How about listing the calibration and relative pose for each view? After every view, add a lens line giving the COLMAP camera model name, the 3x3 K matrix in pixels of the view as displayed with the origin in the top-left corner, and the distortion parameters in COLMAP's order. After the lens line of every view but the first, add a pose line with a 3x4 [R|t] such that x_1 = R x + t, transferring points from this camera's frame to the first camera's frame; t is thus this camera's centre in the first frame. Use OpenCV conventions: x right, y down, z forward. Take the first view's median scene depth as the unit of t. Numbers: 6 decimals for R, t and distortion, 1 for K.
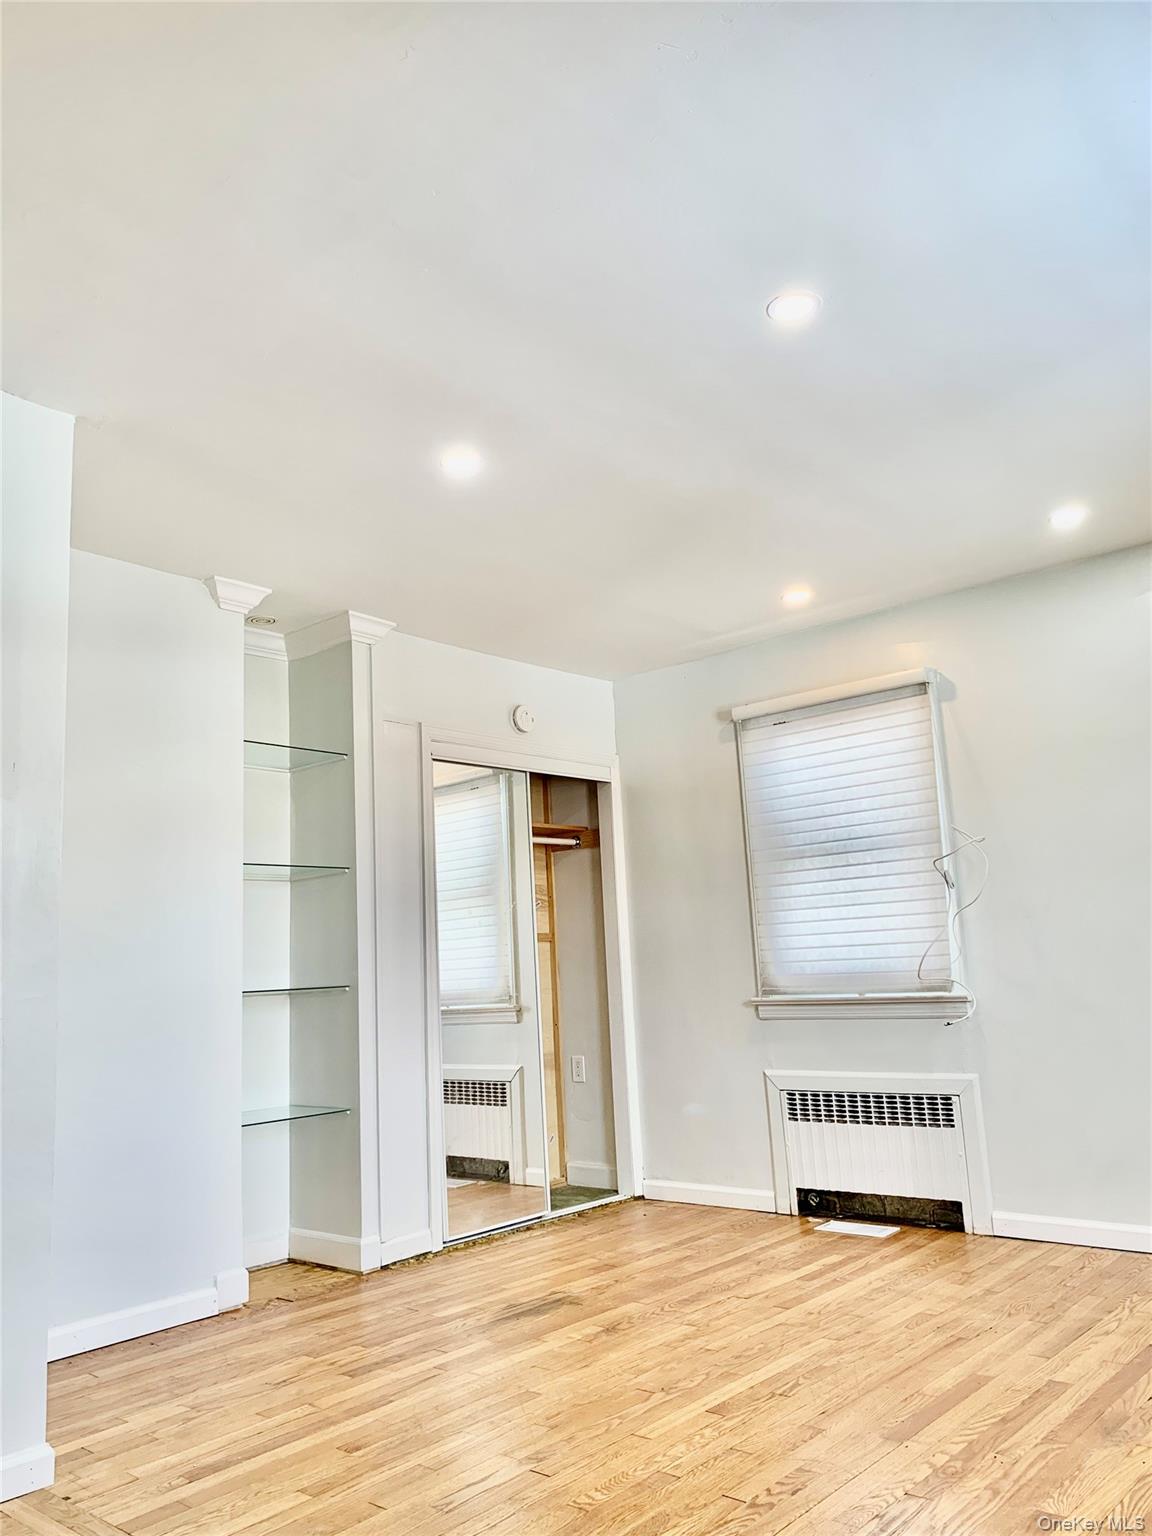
lens RADIAL K [[1196.4, 0, 576.0], [0, 1196.4, 768.0], [0, 0, 1]] dist [0.022072, 0.003693]
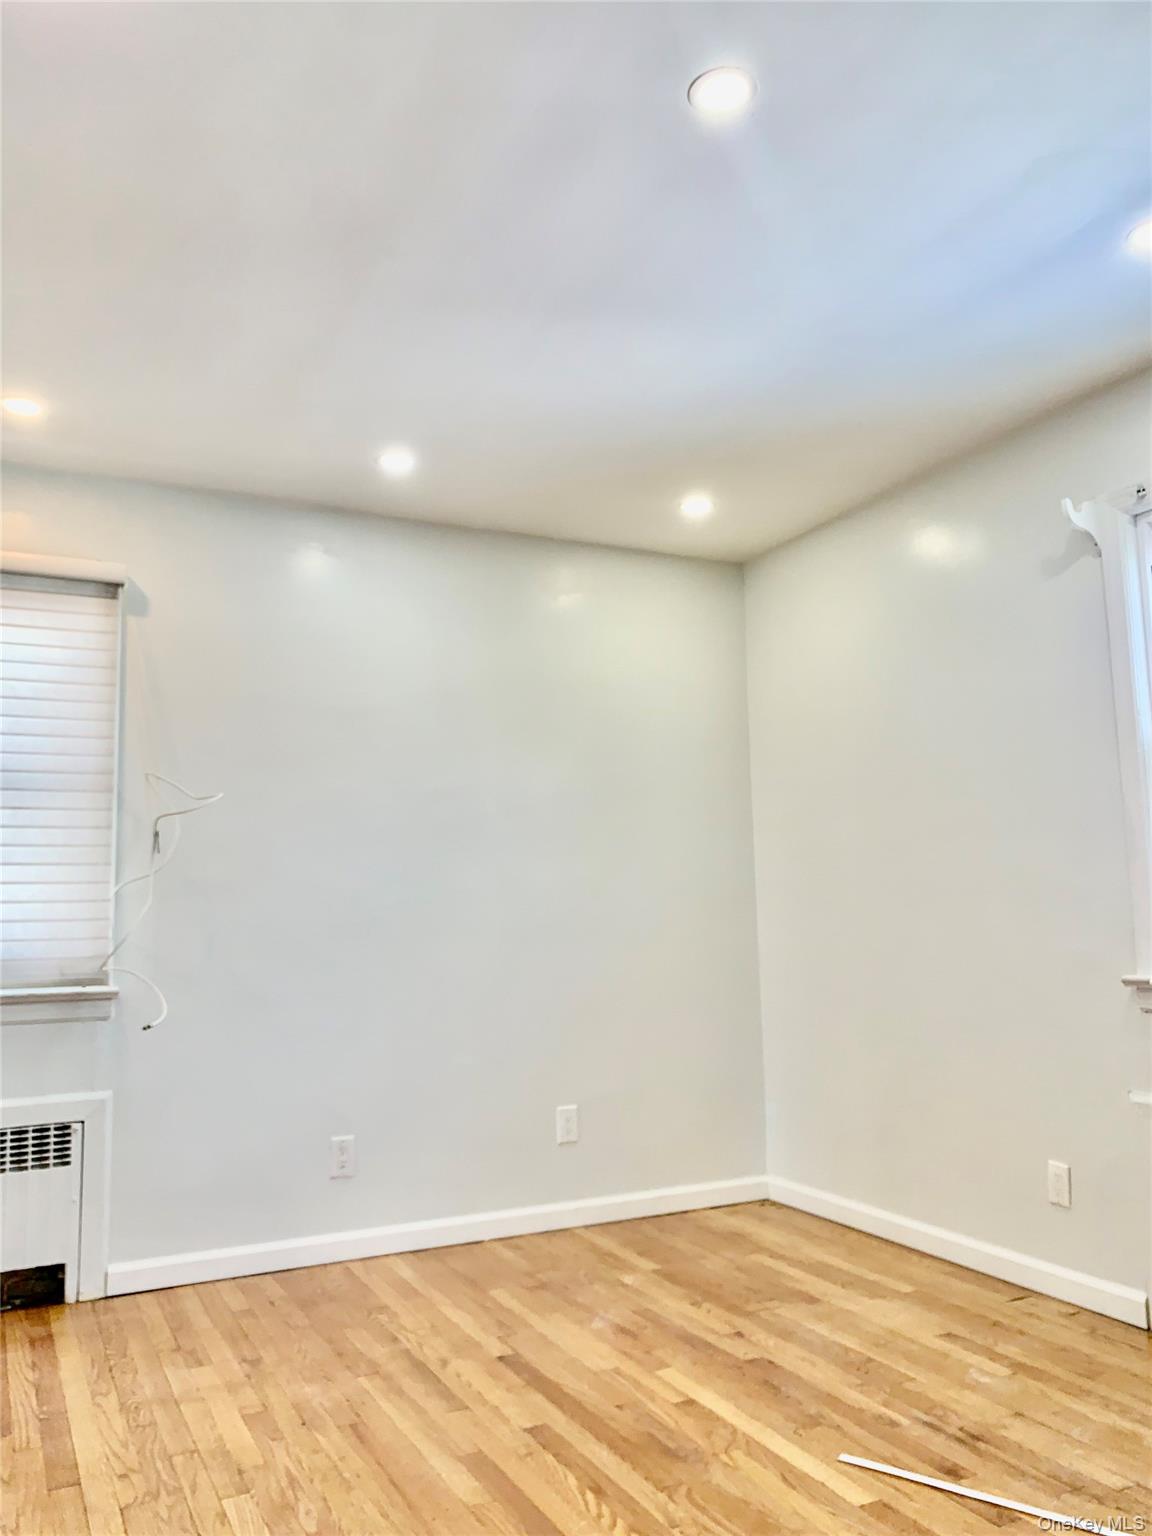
lens RADIAL K [[1196.4, 0, 576.0], [0, 1196.4, 768.0], [0, 0, 1]] dist [0.022072, 0.003693]
pose [[0.387349, 0.150858, 0.909507, -0.295982], [-0.157610, 0.982834, -0.095896, 0.076872], [-0.908361, -0.106202, 0.404477, 0.437071]]
